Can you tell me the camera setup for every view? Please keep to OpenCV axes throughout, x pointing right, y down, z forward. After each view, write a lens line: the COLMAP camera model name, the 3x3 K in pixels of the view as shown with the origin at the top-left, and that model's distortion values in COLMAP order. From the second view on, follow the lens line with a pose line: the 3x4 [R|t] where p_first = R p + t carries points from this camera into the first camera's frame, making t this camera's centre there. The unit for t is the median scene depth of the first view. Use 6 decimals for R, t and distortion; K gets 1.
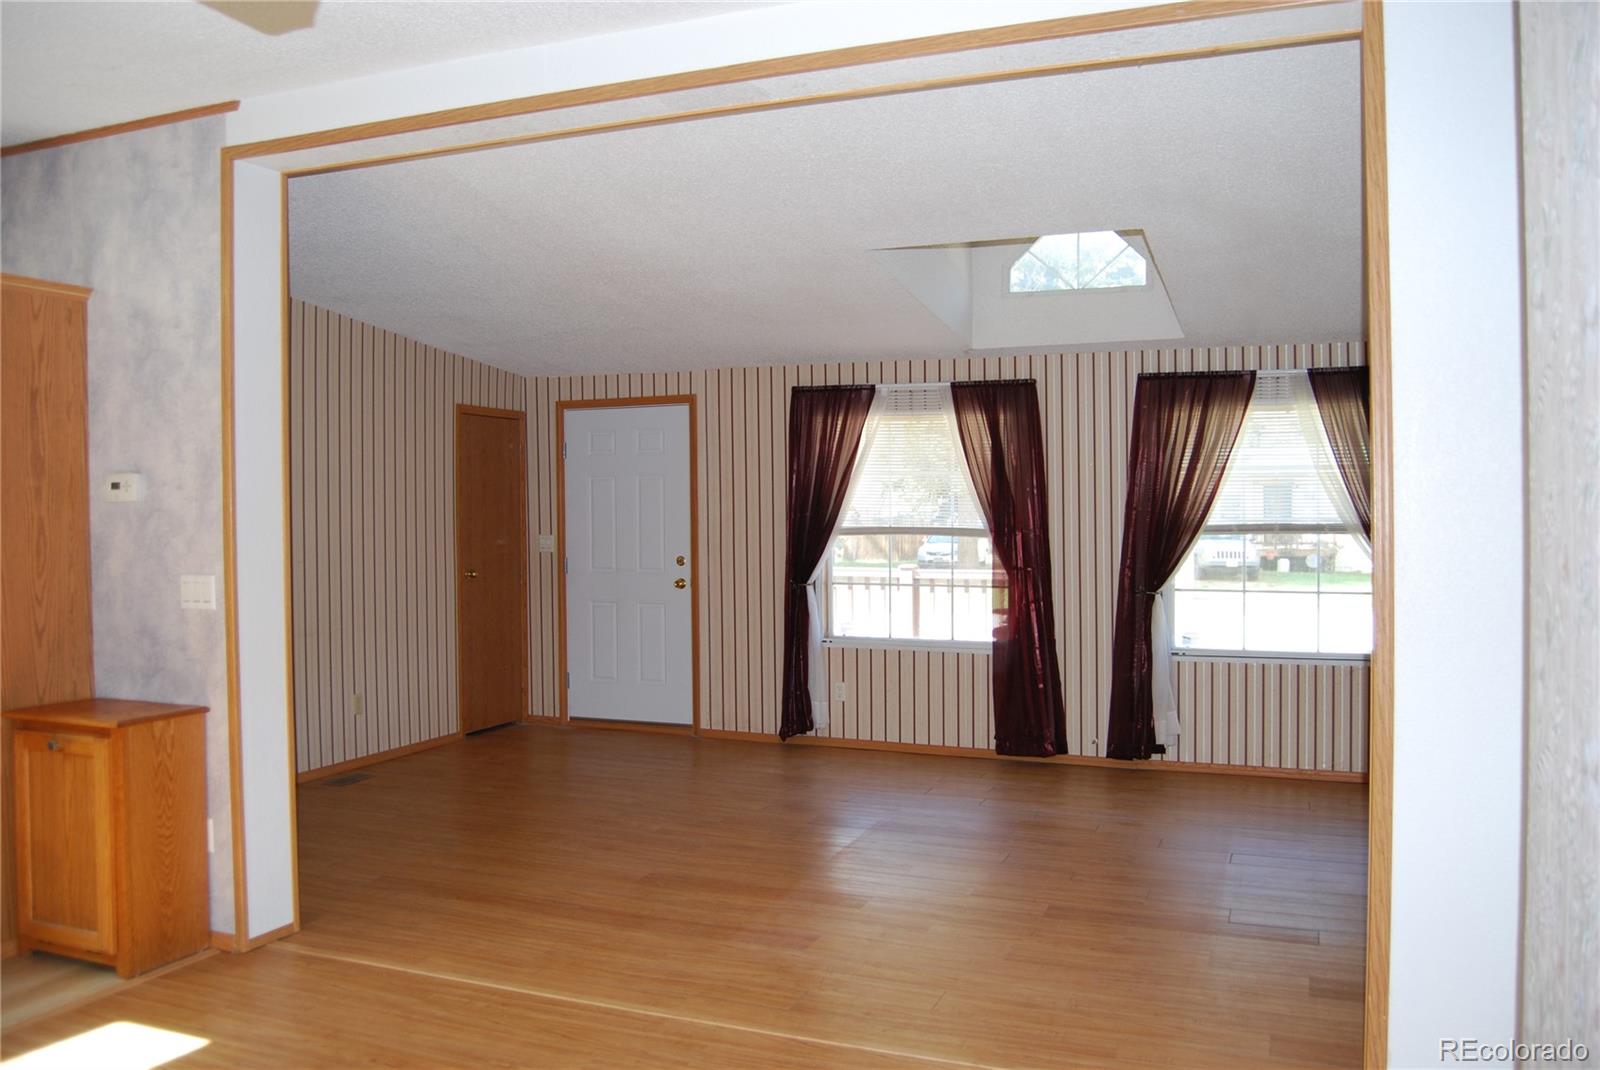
lens RADIAL K [[1254.6, 0, 800.0], [0, 1254.6, 535.0], [0, 0, 1]] dist [-0.087243, 0.013981]
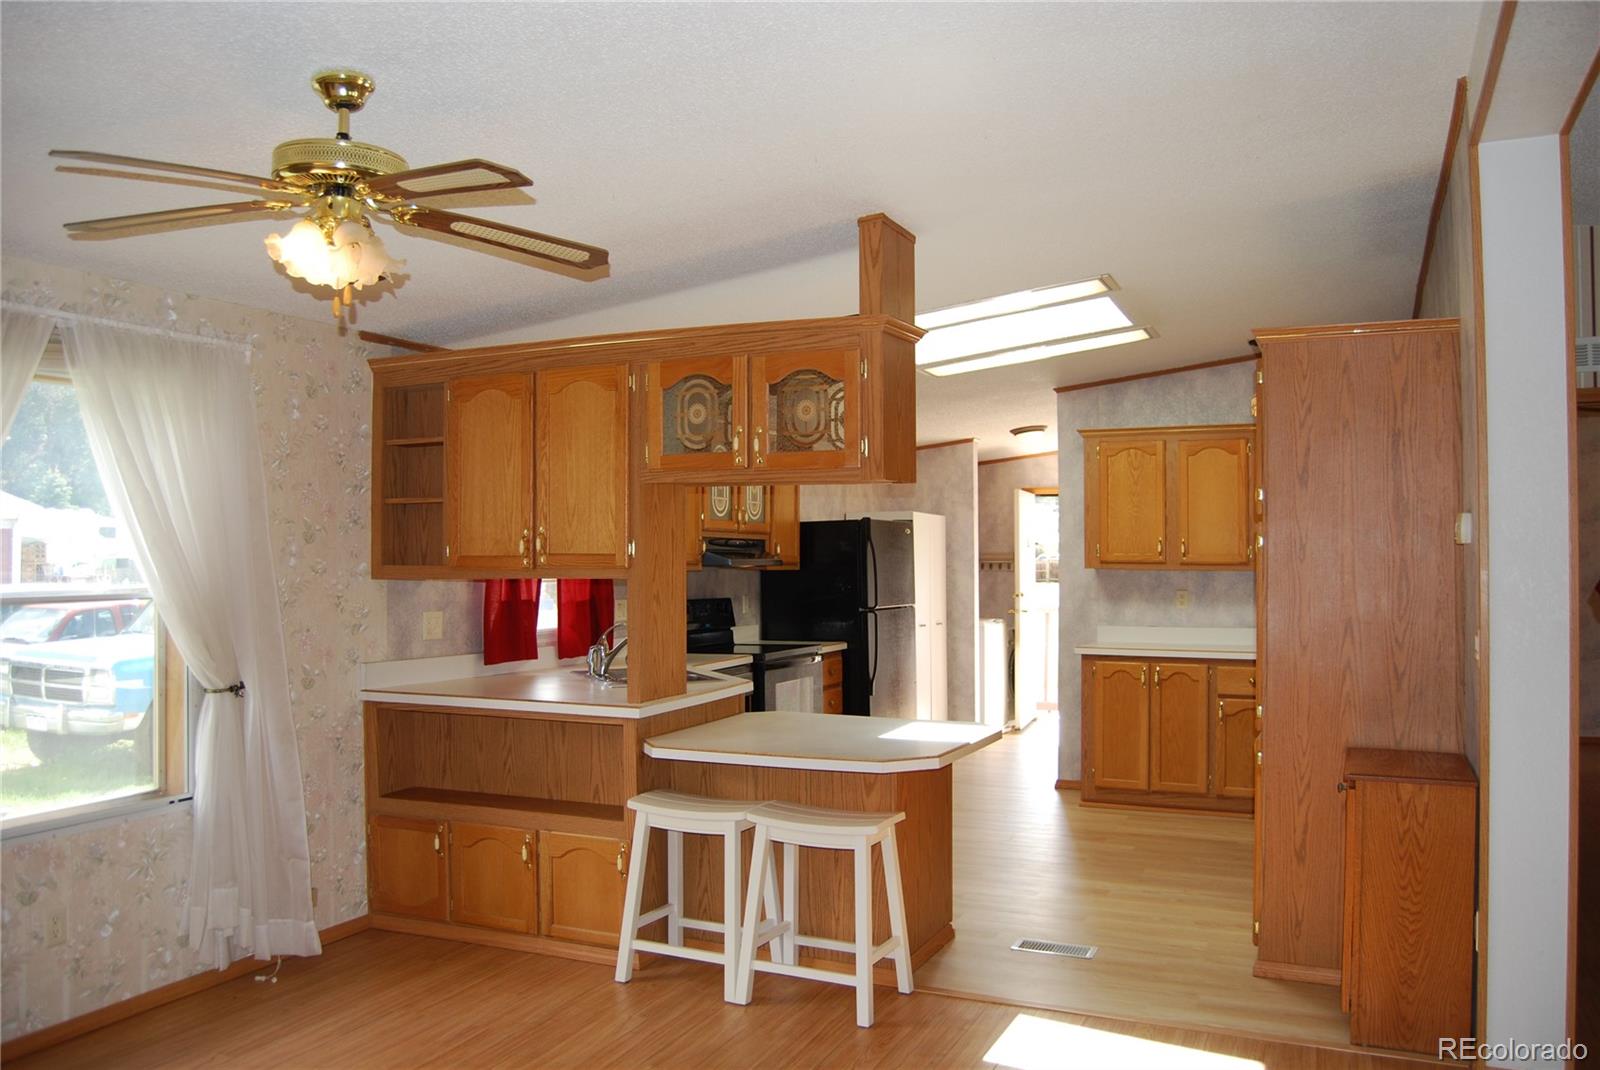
lens RADIAL K [[1254.6, 0, 800.0], [0, 1254.6, 535.0], [0, 0, 1]] dist [-0.087243, 0.013981]
pose [[-0.049068, -0.003801, -0.998788, 0.283667], [-0.021055, 0.999774, -0.002771, -0.015510], [0.998574, 0.020893, -0.049137, 0.398490]]
